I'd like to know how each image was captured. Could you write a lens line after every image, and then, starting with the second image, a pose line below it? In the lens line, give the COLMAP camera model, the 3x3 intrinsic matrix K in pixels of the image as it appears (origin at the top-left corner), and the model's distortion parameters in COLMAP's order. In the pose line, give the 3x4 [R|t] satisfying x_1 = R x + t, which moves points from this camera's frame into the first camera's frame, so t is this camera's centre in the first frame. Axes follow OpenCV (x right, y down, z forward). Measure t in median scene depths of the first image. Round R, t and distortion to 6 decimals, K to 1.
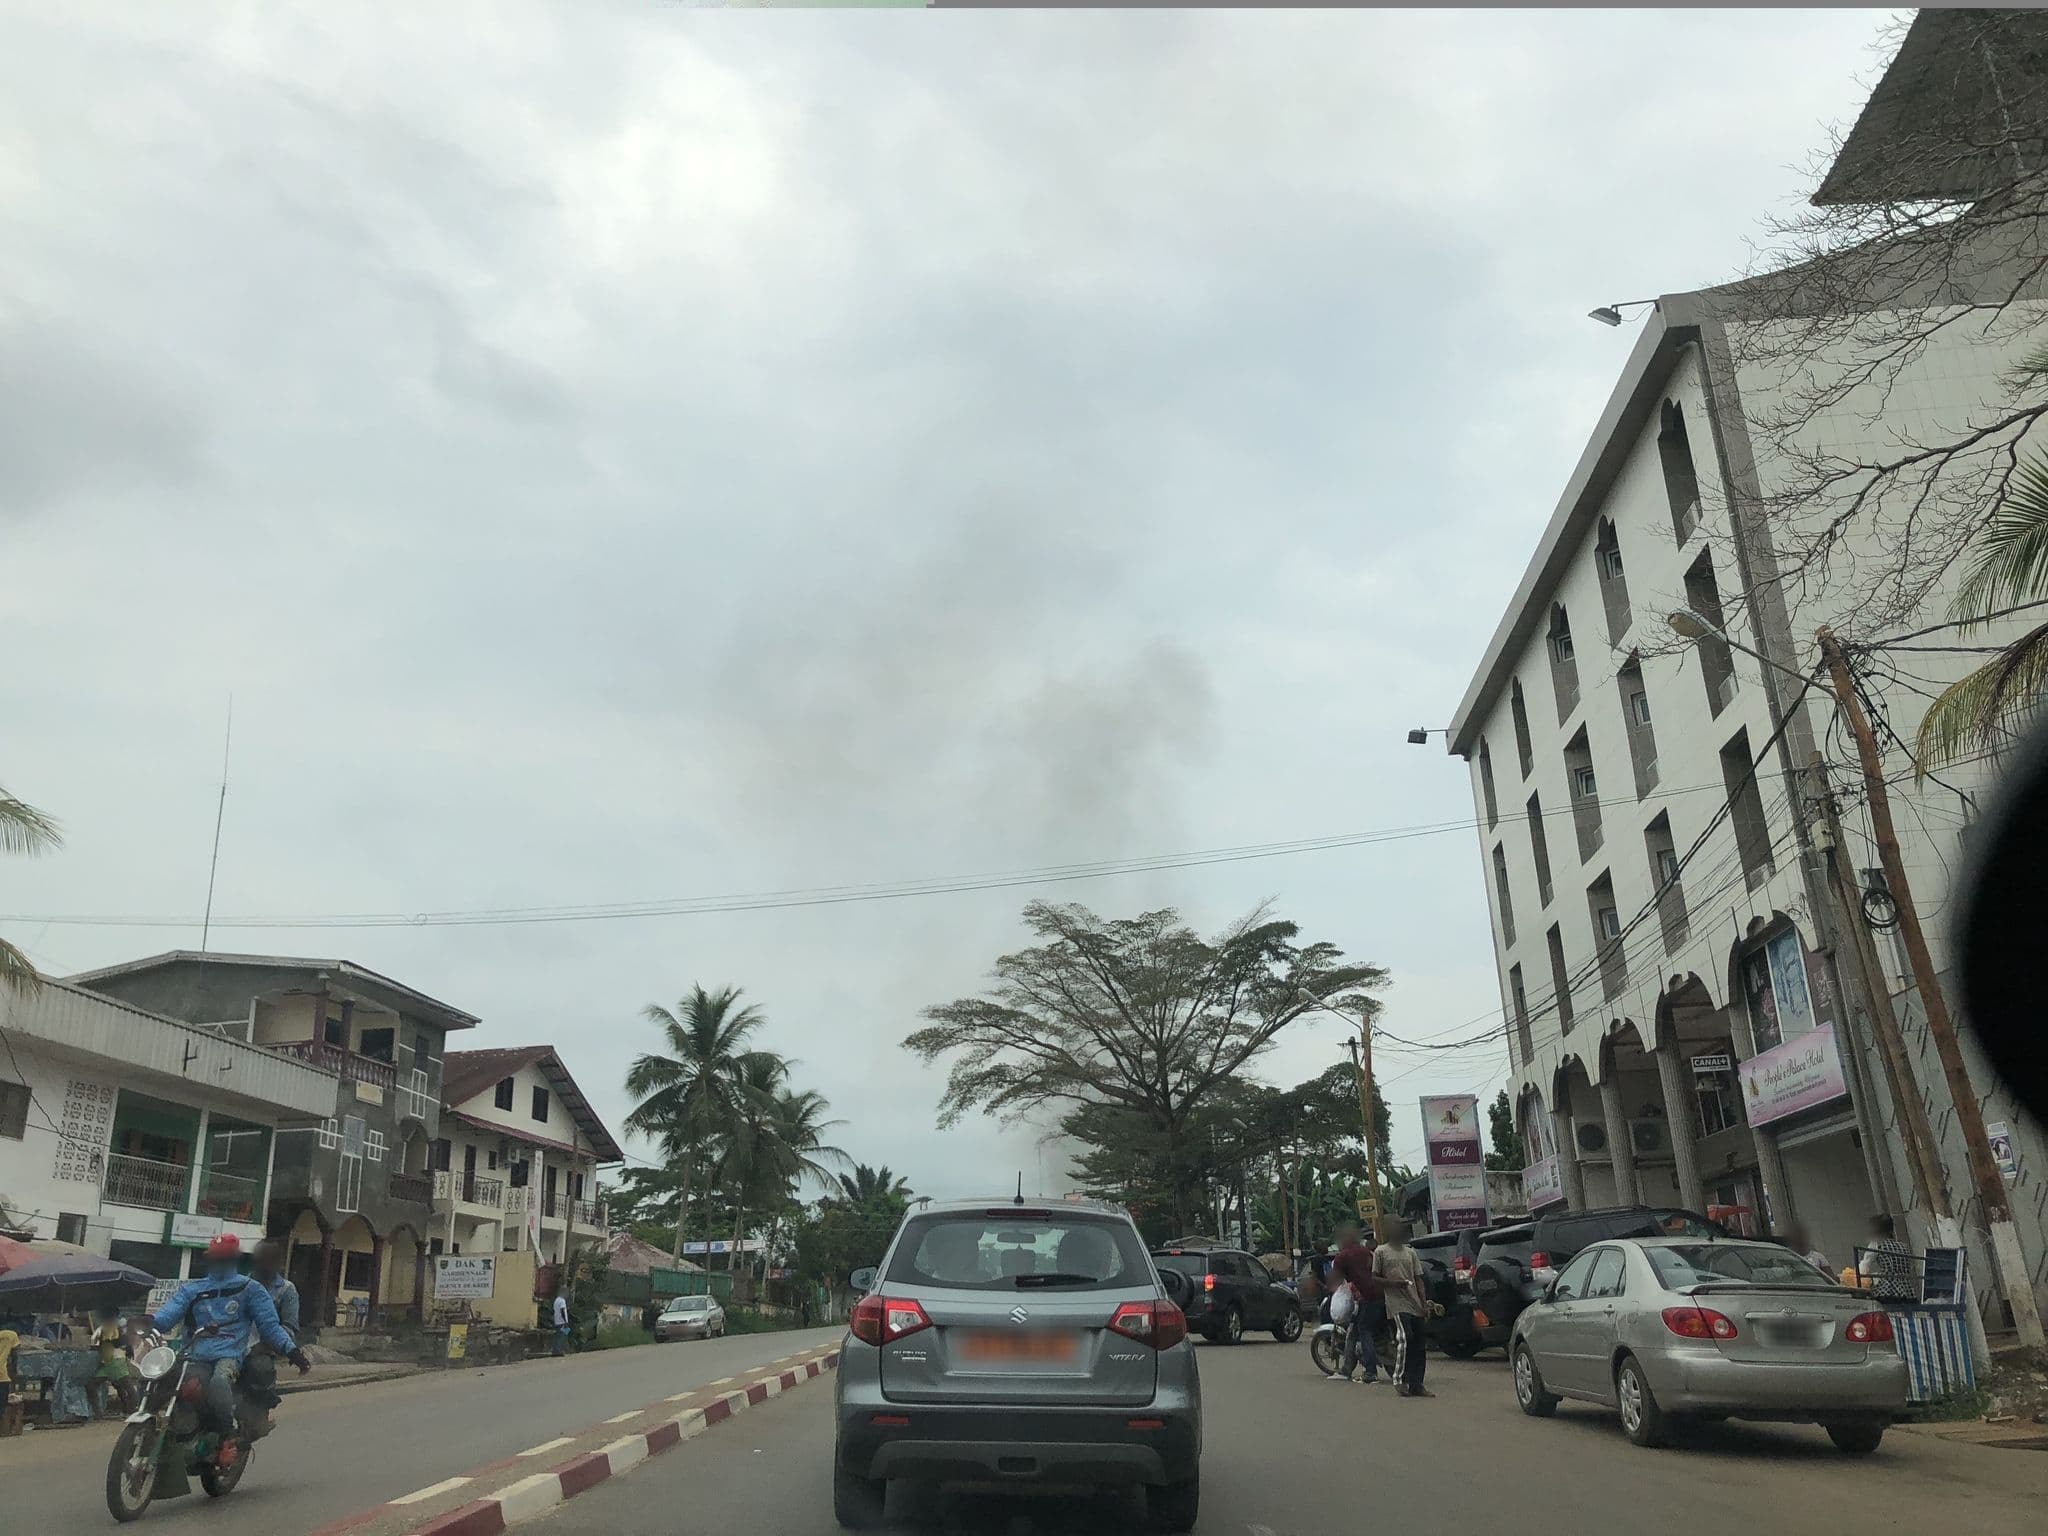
lens RADIAL K [[1663.4, 0, 1024.0], [0, 1663.4, 768.0], [0, 0, 1]] dist [-0.003376, -0.007949]
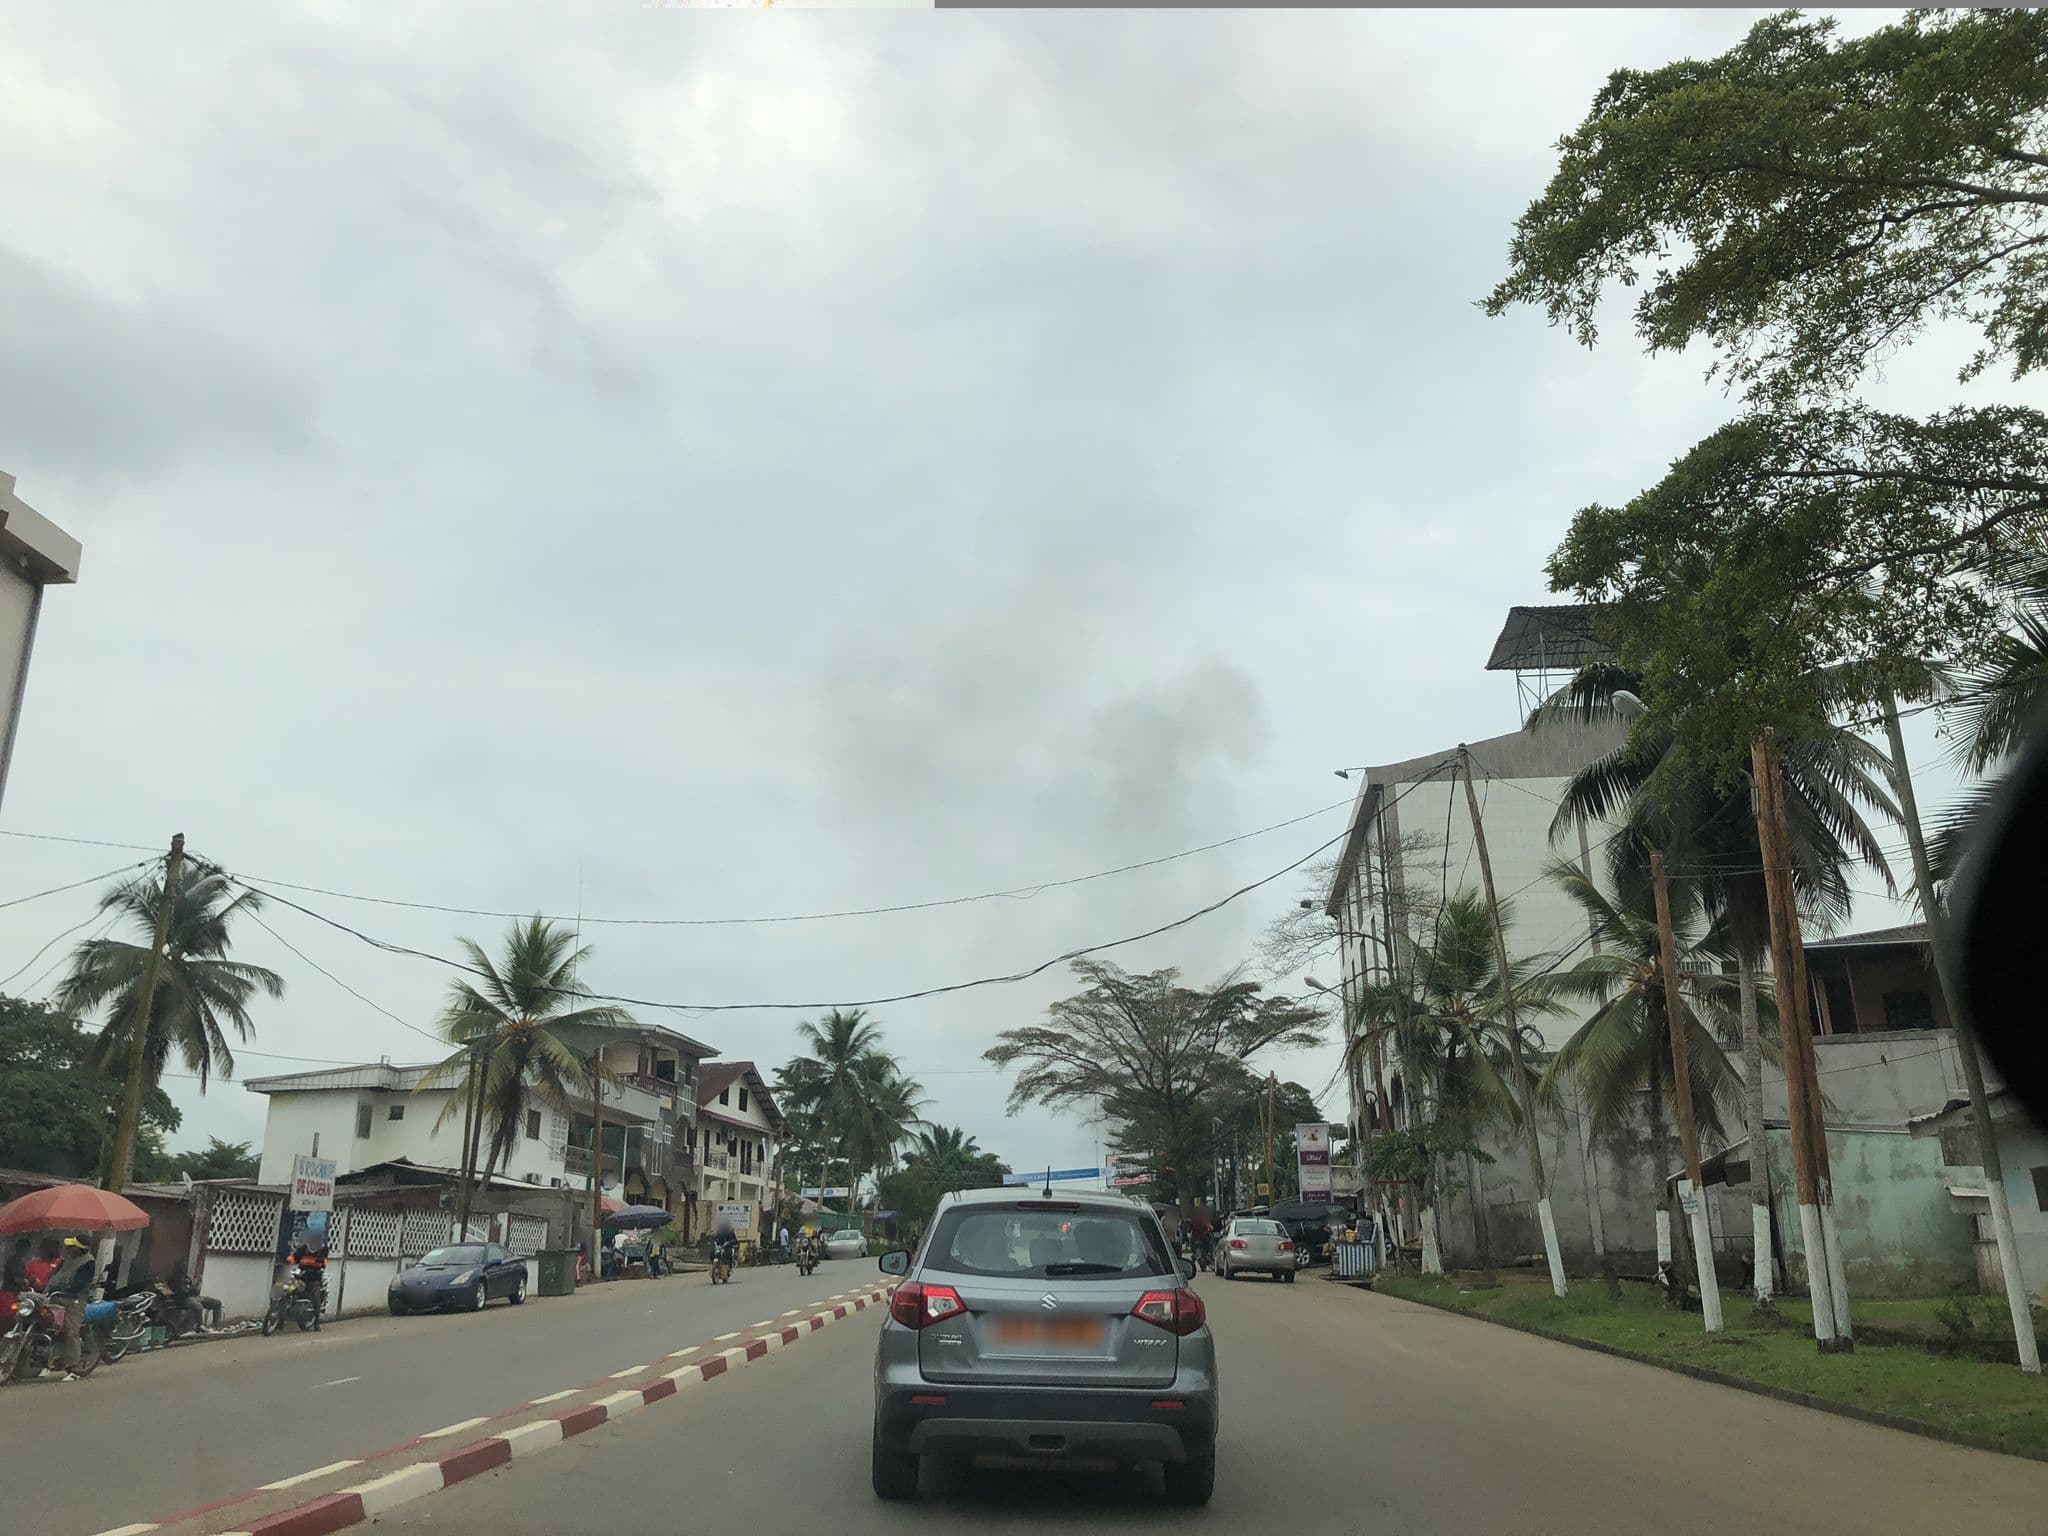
lens RADIAL K [[1633.8, 0, 1024.0], [0, 1633.8, 768.0], [0, 0, 1]] dist [-0.005131, 0.000034]
pose [[0.999165, 0.015539, -0.037800, 0.009777], [-0.014522, 0.999529, 0.027031, -0.114267], [0.038202, -0.026460, 0.998920, -0.367311]]
